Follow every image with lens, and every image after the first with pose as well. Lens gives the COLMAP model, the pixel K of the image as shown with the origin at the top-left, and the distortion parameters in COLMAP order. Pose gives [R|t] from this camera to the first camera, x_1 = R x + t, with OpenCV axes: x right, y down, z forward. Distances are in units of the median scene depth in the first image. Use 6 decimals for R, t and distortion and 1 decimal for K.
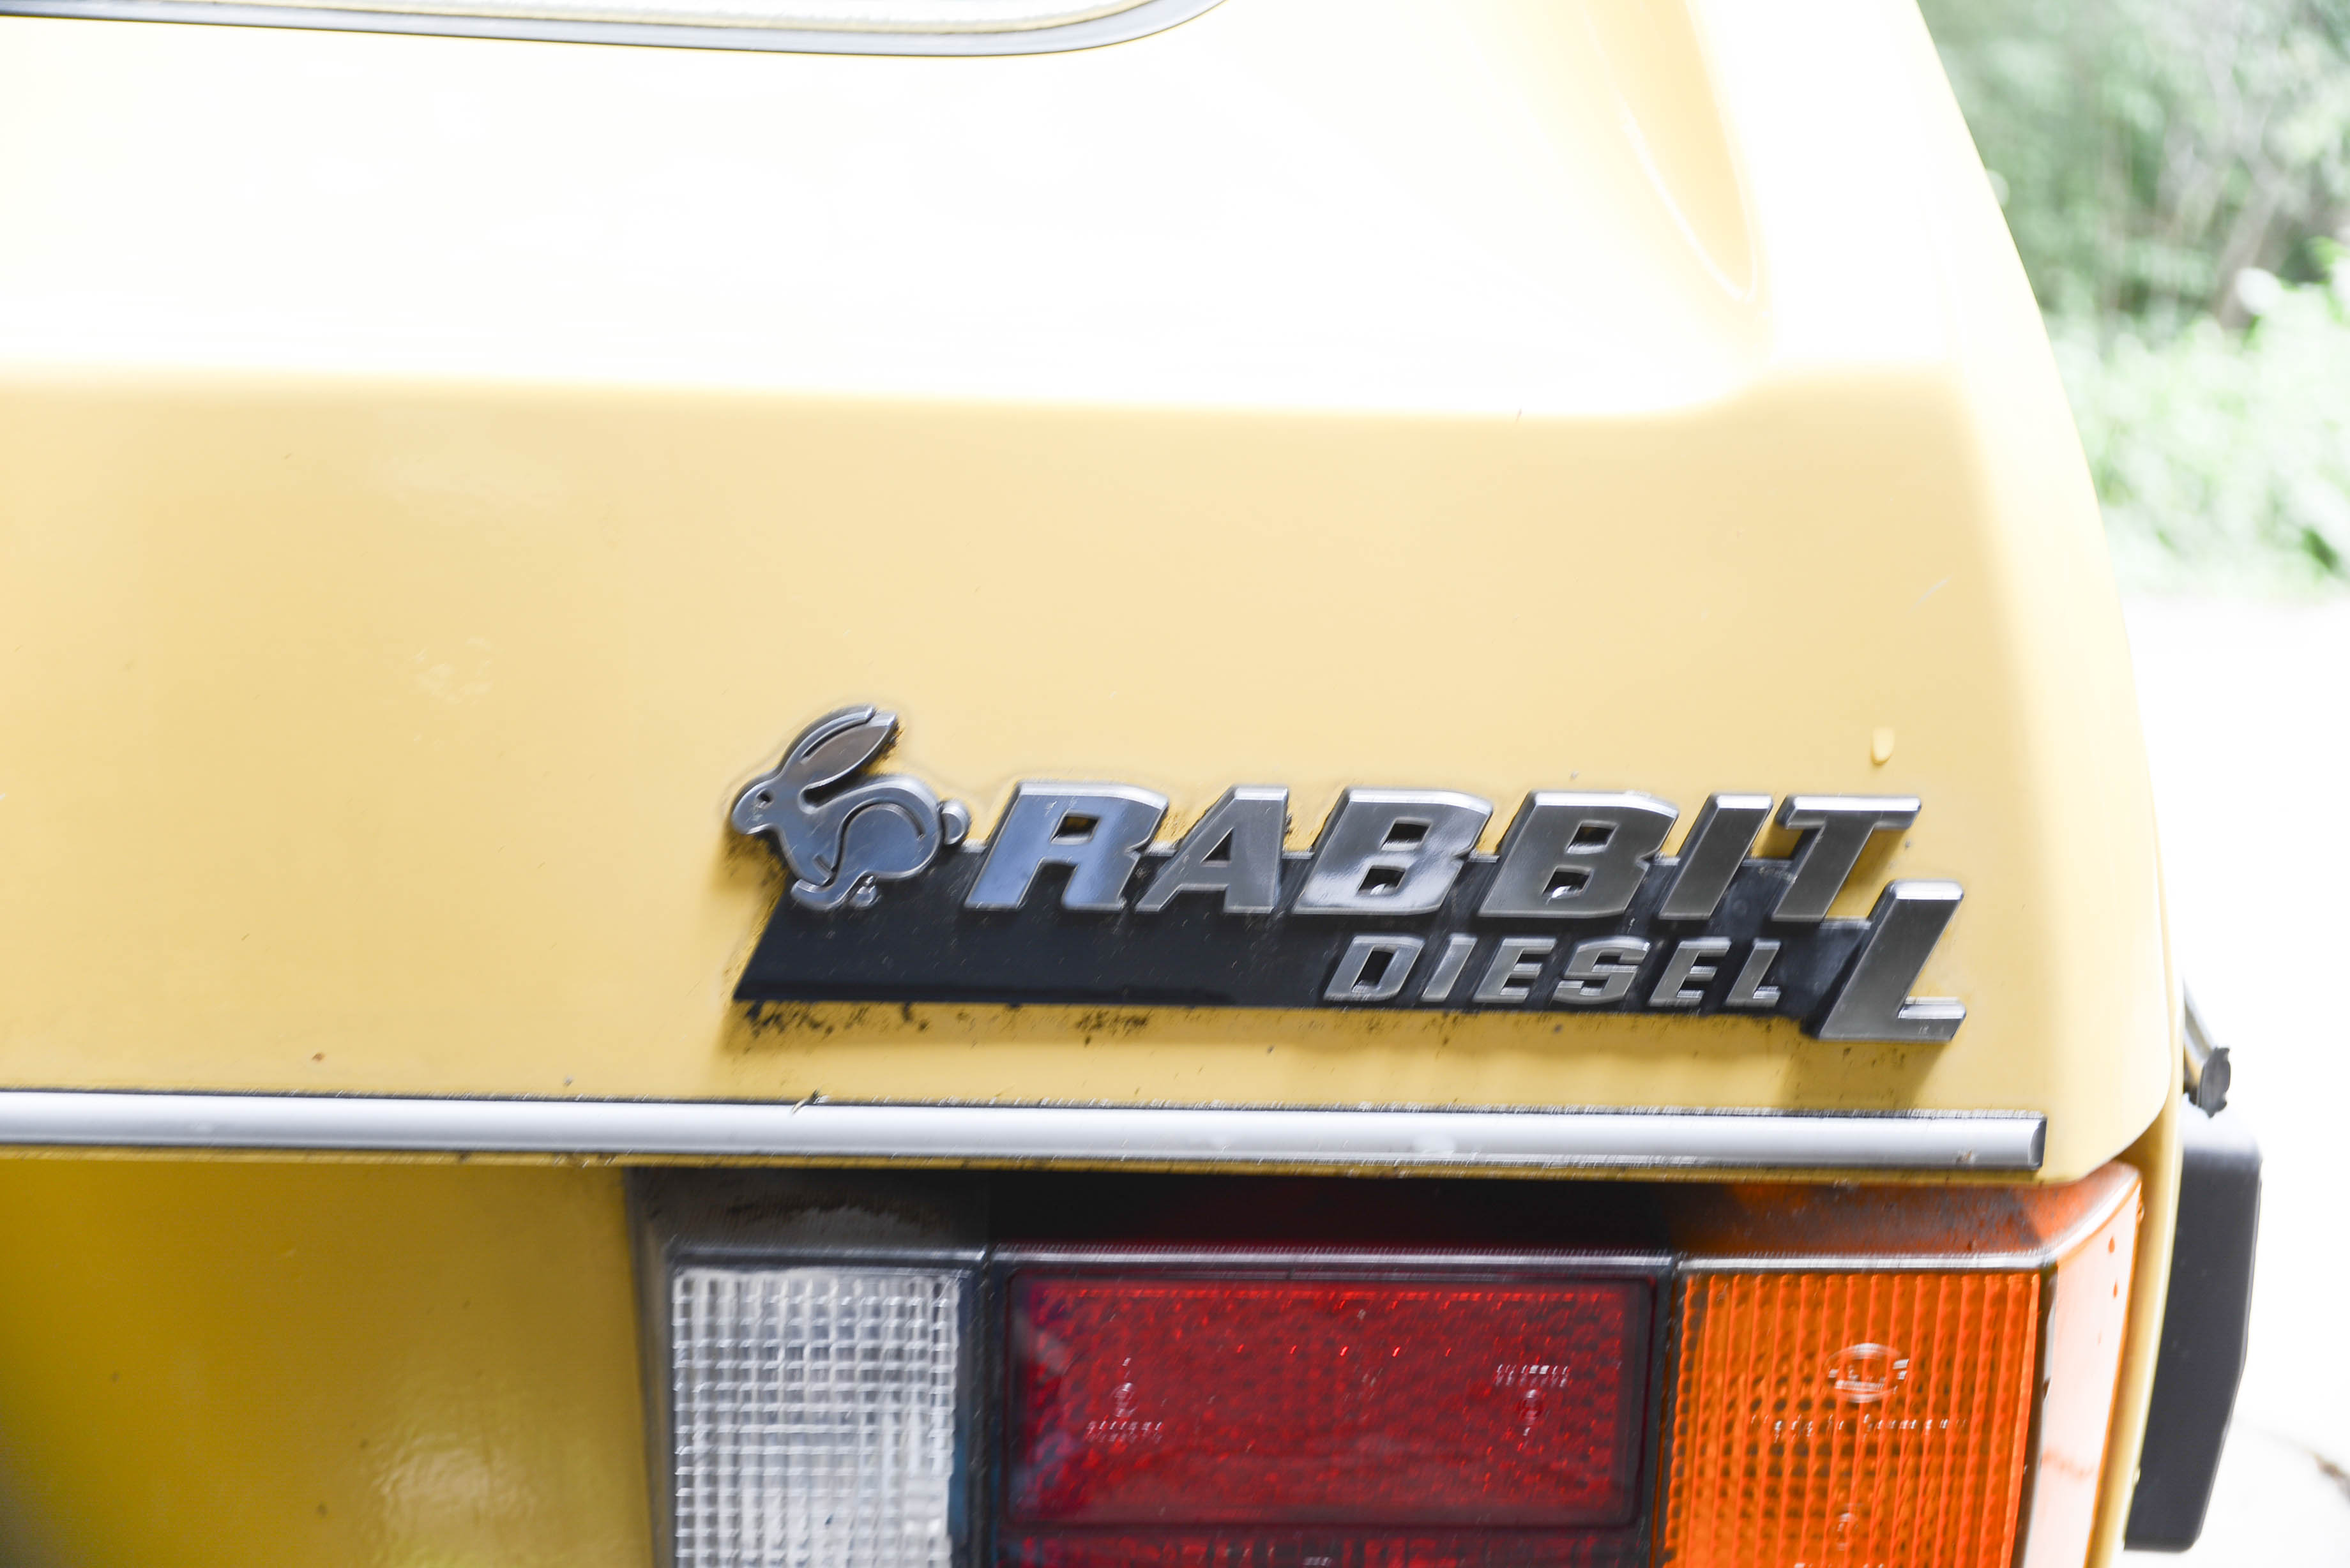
lens RADIAL K [[2920.4, 0, 1172.4], [0, 2920.4, 778.1], [0, 0, 1]] dist [-0.020438, 0.000000]
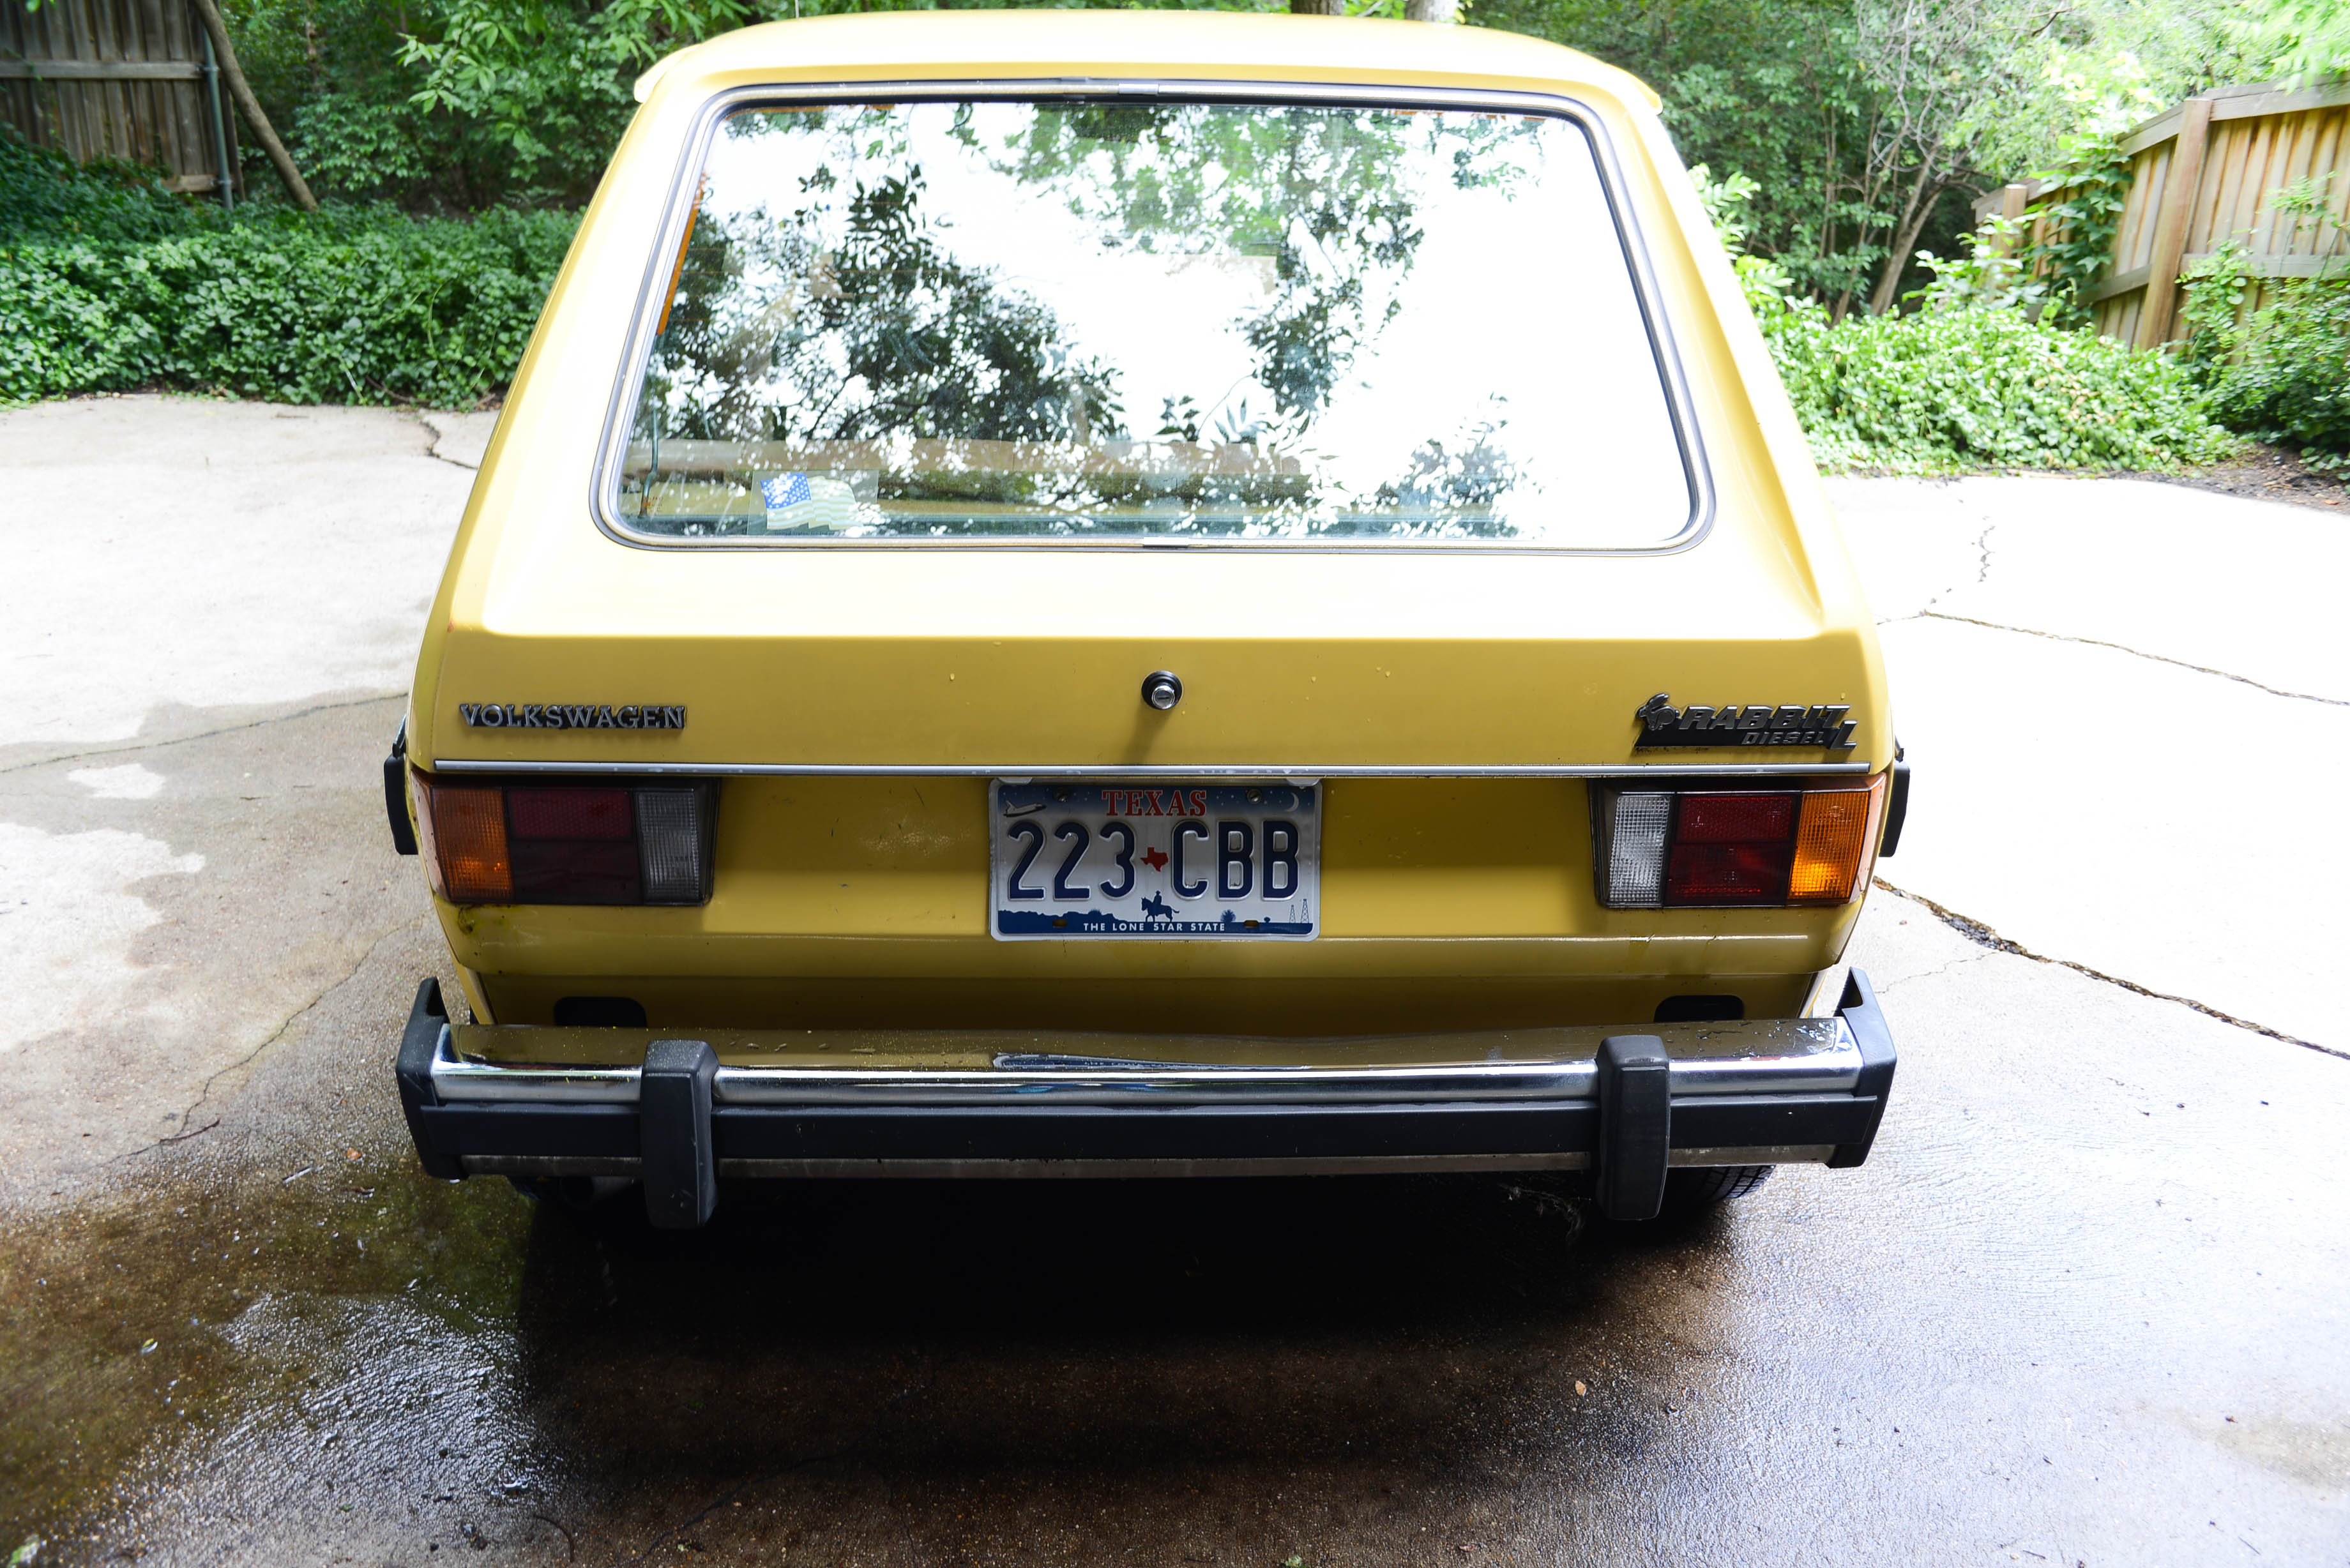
lens RADIAL K [[2059.4, 0, 1172.7], [0, 2059.4, 795.7], [0, 0, 1]] dist [-0.035459, 0.041575]
pose [[0.999714, -0.022905, 0.006867, -1.023266], [0.021938, 0.992806, 0.117708, -0.300100], [-0.009514, -0.117523, 0.993025, -2.778383]]
